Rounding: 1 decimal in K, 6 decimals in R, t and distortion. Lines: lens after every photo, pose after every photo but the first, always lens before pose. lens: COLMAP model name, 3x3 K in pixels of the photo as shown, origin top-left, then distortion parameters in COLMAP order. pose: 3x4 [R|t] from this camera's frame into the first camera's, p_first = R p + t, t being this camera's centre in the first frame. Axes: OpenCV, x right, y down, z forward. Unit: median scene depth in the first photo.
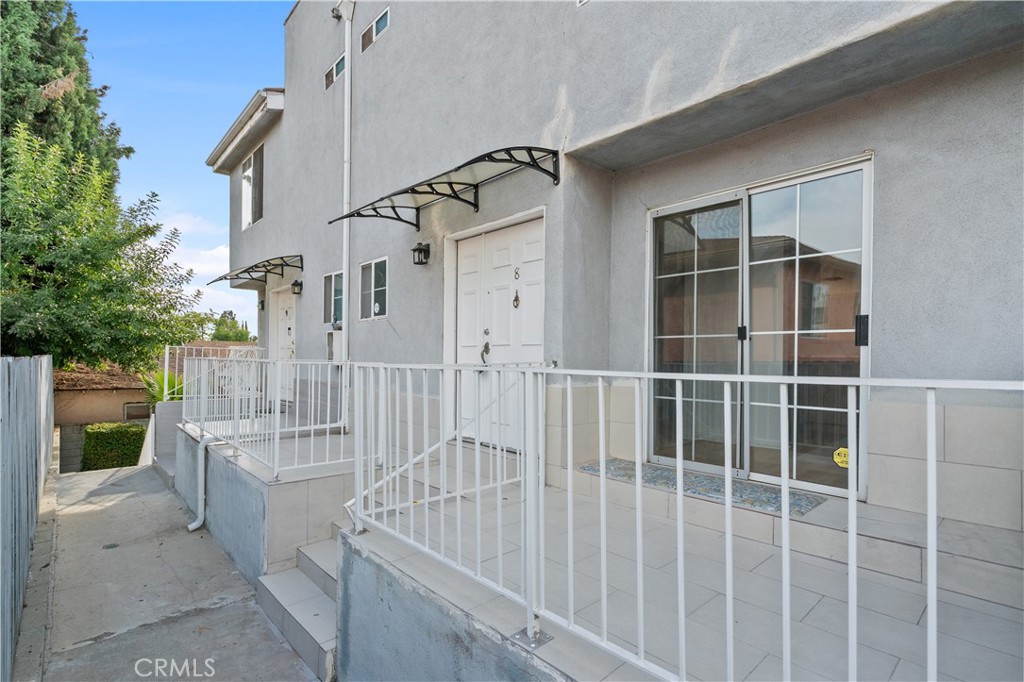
lens RADIAL K [[470.1, 0, 509.6], [0, 470.1, 360.8], [0, 0, 1]] dist [-0.001005, 0.000099]
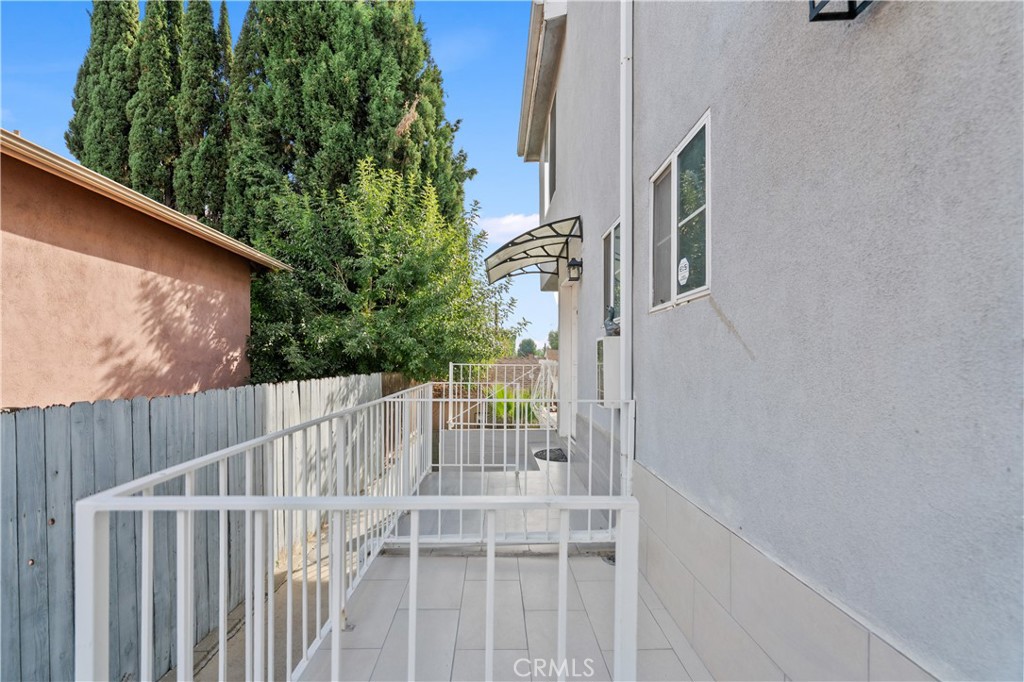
lens RADIAL K [[470.1, 0, 509.6], [0, 470.1, 360.8], [0, 0, 1]] dist [-0.001005, 0.000099]
pose [[0.749222, -0.012482, -0.662201, -0.210044], [0.007479, 0.999918, -0.010386, -0.058374], [0.662277, 0.002829, 0.749254, 0.943055]]
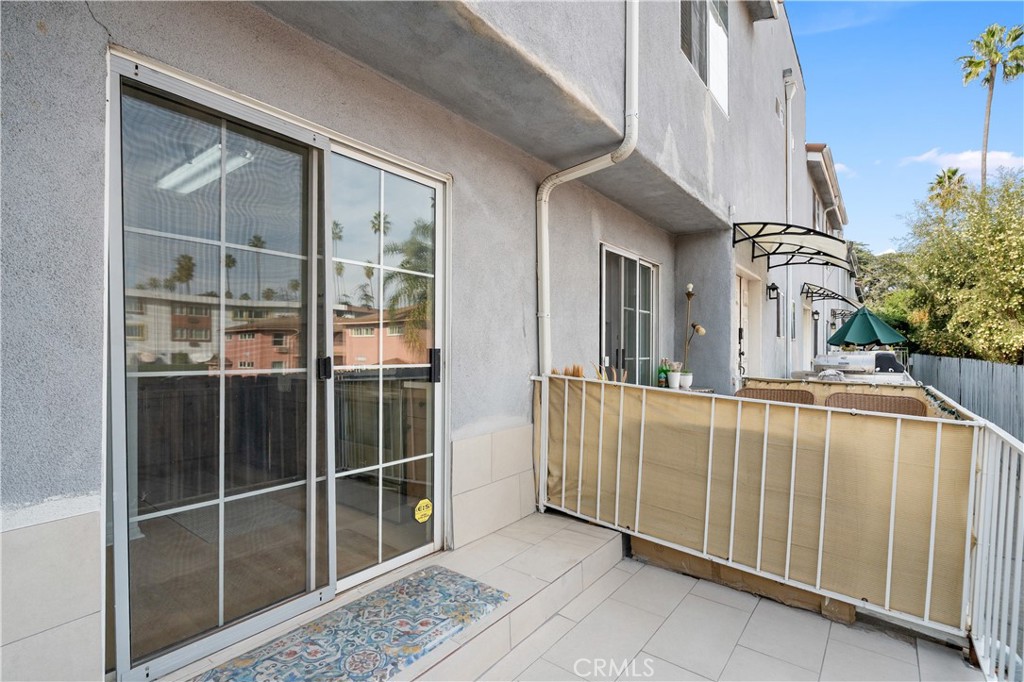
lens RADIAL K [[481.3, 0, 512.8], [0, 481.3, 347.9], [0, 0, 1]] dist [-0.001277, -0.000071]
pose [[-0.157059, -0.012177, 0.987514, -0.146090], [-0.006217, 0.999916, 0.011341, -0.079261], [-0.987570, -0.004358, -0.157122, 0.721831]]
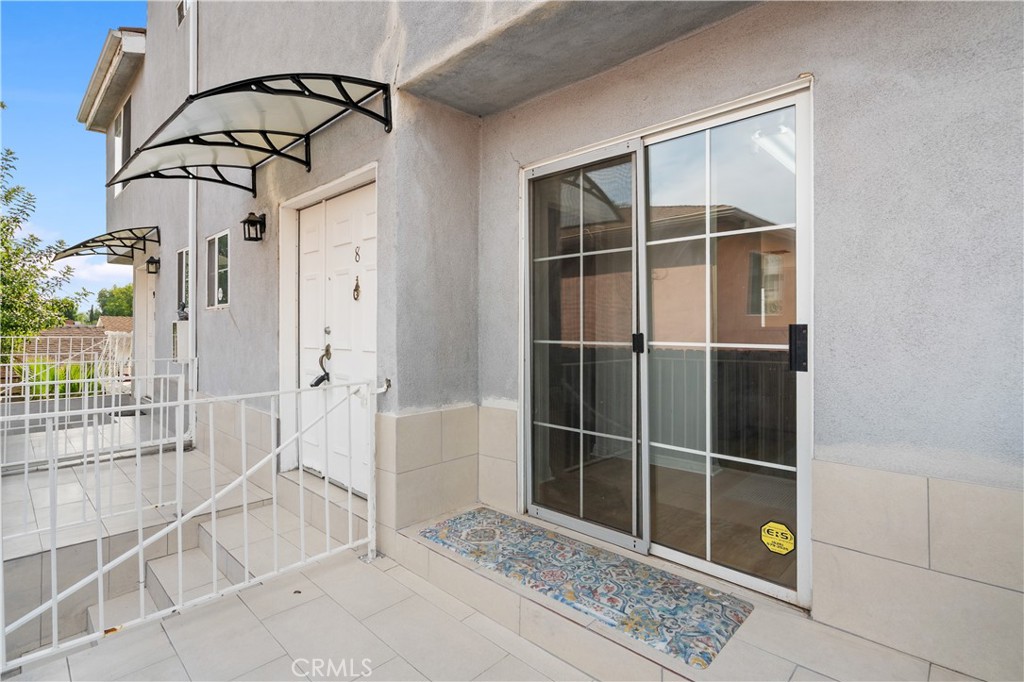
lens RADIAL K [[476.2, 0, 494.5], [0, 476.2, 328.0], [0, 0, 1]] dist [-0.002006, 0.000078]
pose [[0.998523, -0.012546, 0.052870, 0.206176], [0.012761, 0.999912, -0.003728, -0.068401], [-0.052818, 0.004397, 0.998594, 0.256267]]
